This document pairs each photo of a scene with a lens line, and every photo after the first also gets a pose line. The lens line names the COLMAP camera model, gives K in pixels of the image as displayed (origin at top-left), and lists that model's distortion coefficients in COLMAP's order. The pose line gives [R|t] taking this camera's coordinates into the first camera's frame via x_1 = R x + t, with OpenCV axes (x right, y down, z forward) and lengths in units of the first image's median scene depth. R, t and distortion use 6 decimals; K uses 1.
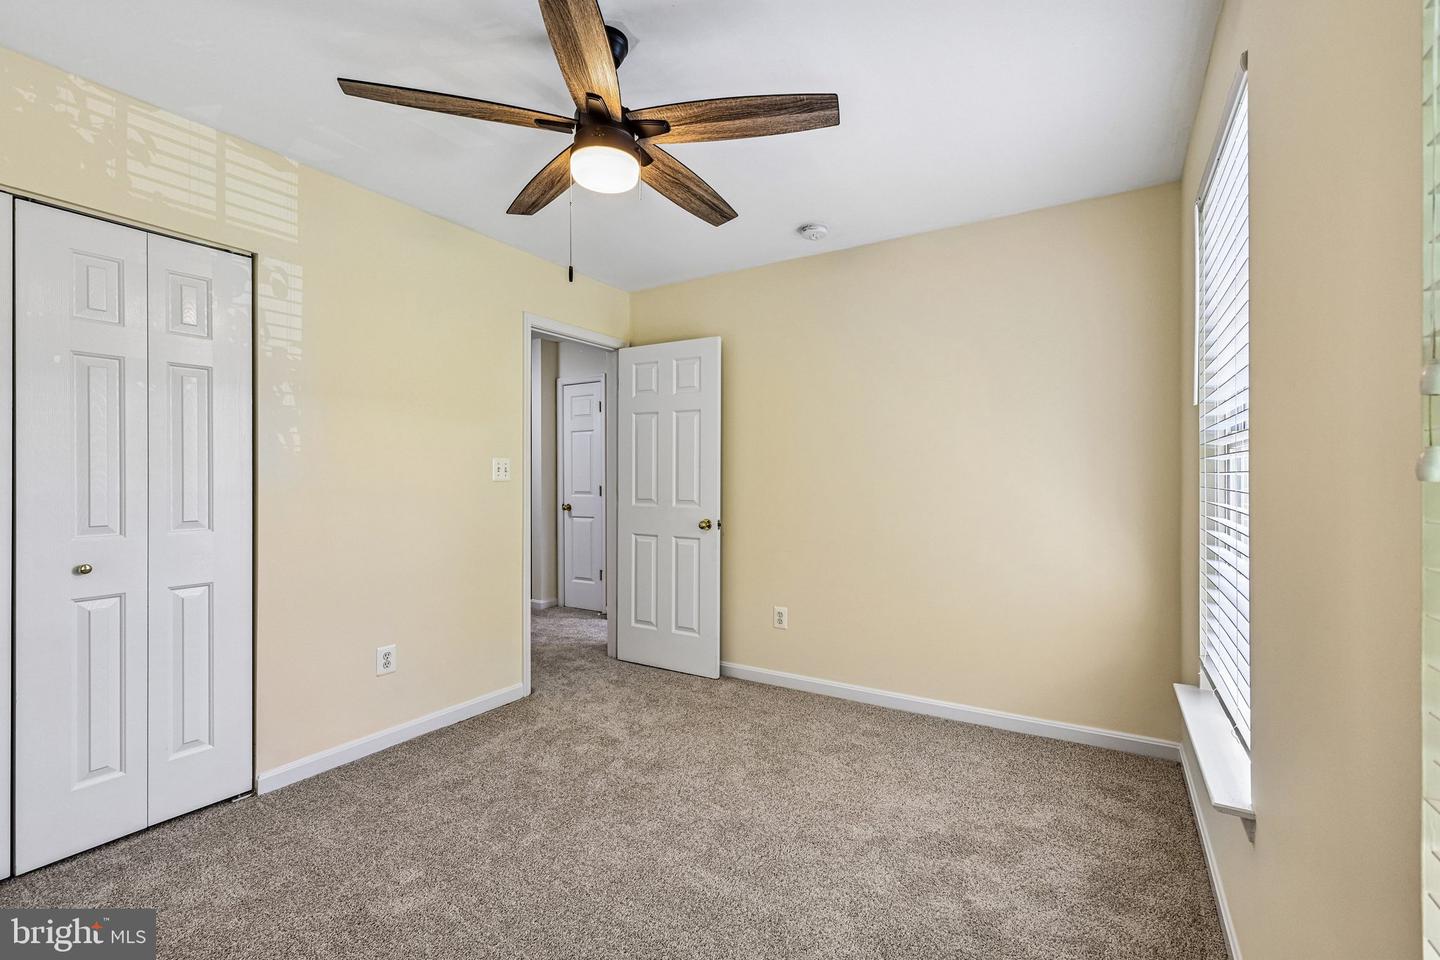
lens RADIAL K [[621.7, 0, 722.8], [0, 621.7, 478.7], [0, 0, 1]] dist [0.008180, -0.000751]
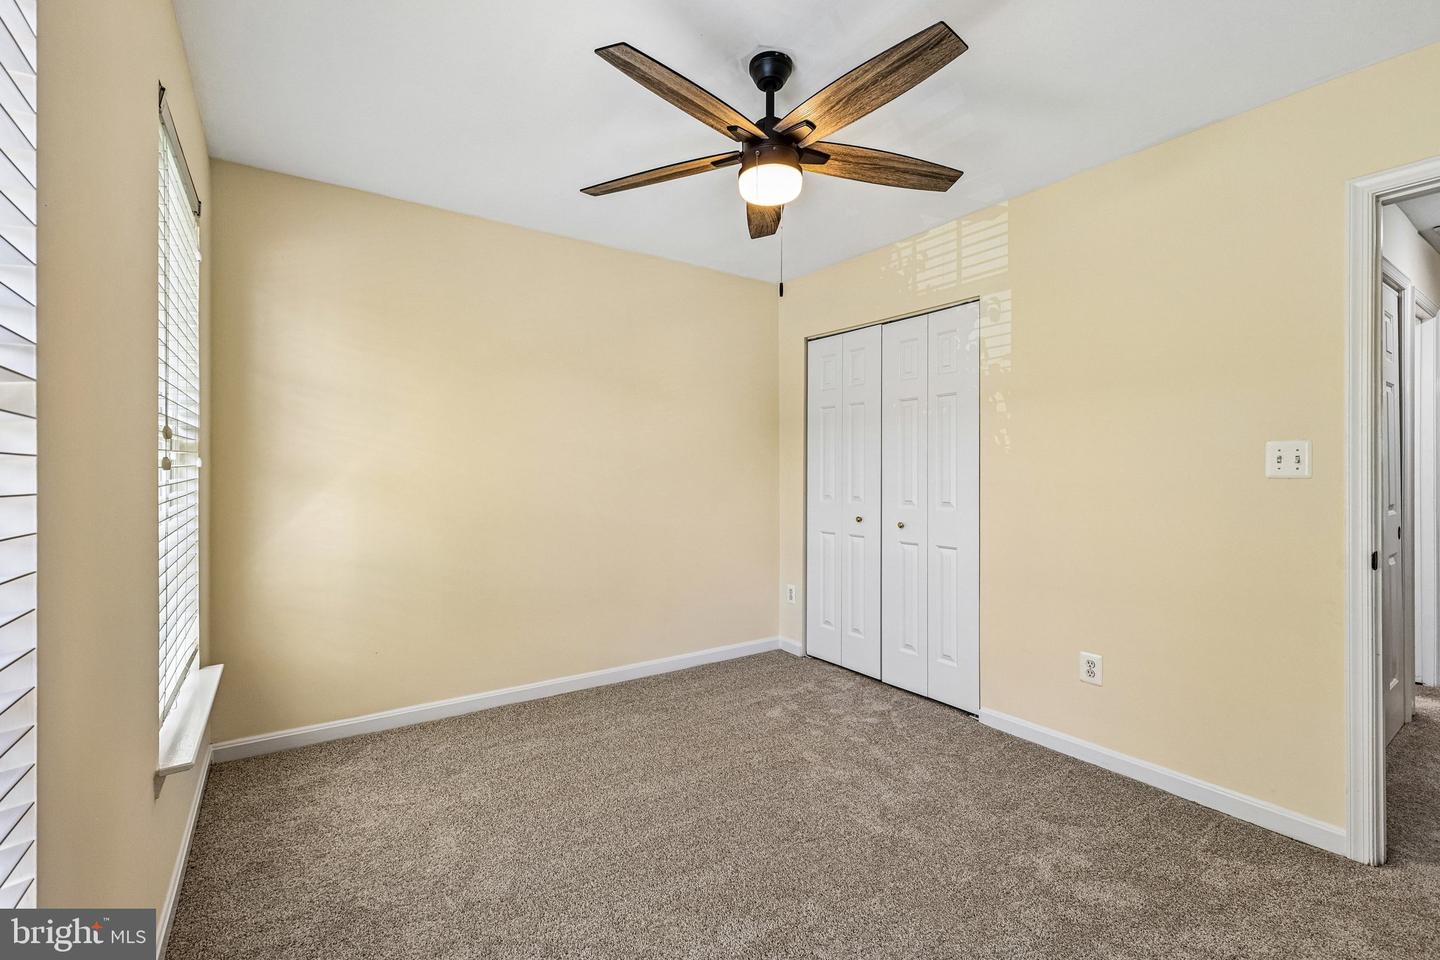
lens RADIAL K [[621.7, 0, 714.6], [0, 621.7, 480.3], [0, 0, 1]] dist [0.008180, -0.000751]
pose [[-0.395266, 0.007621, -0.918535, 0.635644], [-0.007231, 0.999909, 0.011408, 0.004468], [0.918538, 0.011151, -0.395175, 1.009958]]
